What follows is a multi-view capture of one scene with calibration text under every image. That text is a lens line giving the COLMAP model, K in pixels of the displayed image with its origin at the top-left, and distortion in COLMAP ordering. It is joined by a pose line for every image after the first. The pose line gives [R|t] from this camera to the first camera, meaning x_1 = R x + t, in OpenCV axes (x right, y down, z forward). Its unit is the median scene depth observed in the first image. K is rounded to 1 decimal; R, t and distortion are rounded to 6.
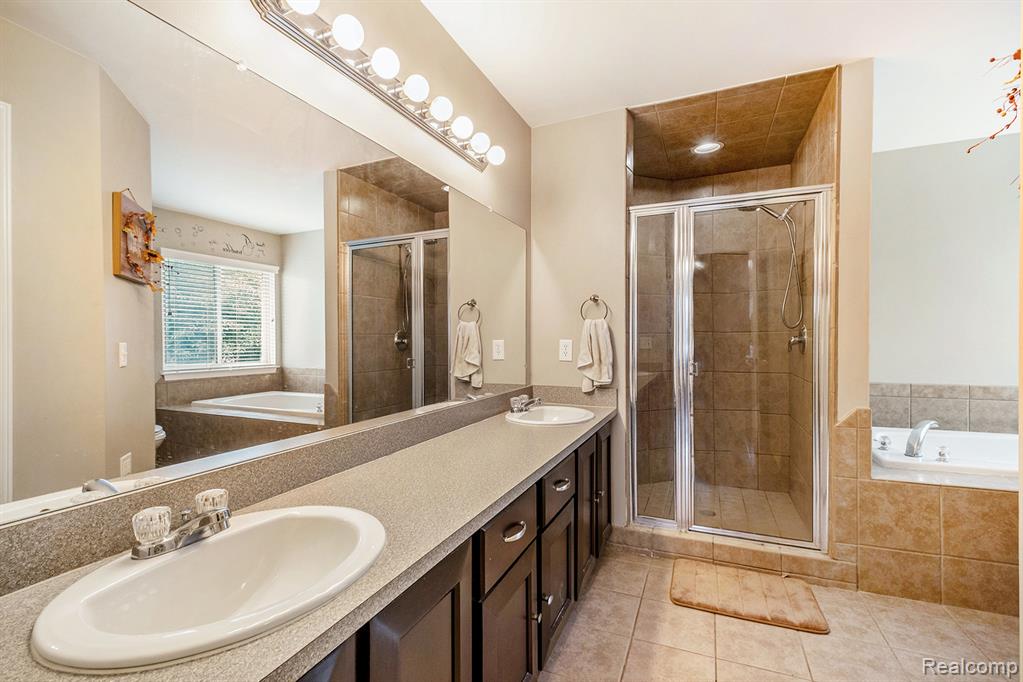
lens RADIAL K [[455.5, 0, 512.2], [0, 455.5, 341.5], [0, 0, 1]] dist [-0.001080, -0.000127]
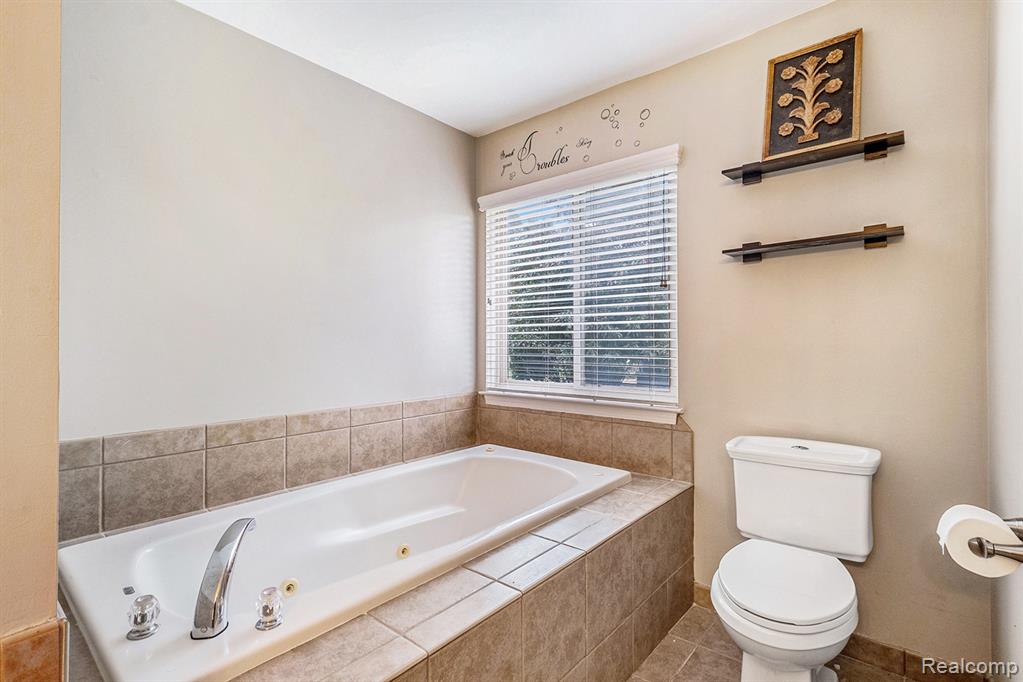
lens RADIAL K [[477.4, 0, 511.7], [0, 477.4, 341.3], [0, 0, 1]] dist [0.001153, 0.000089]
pose [[0.282234, 0.003682, 0.959339, 0.433090], [0.005102, 0.999973, -0.005339, -0.005365], [-0.959332, 0.006401, 0.282207, 0.490063]]
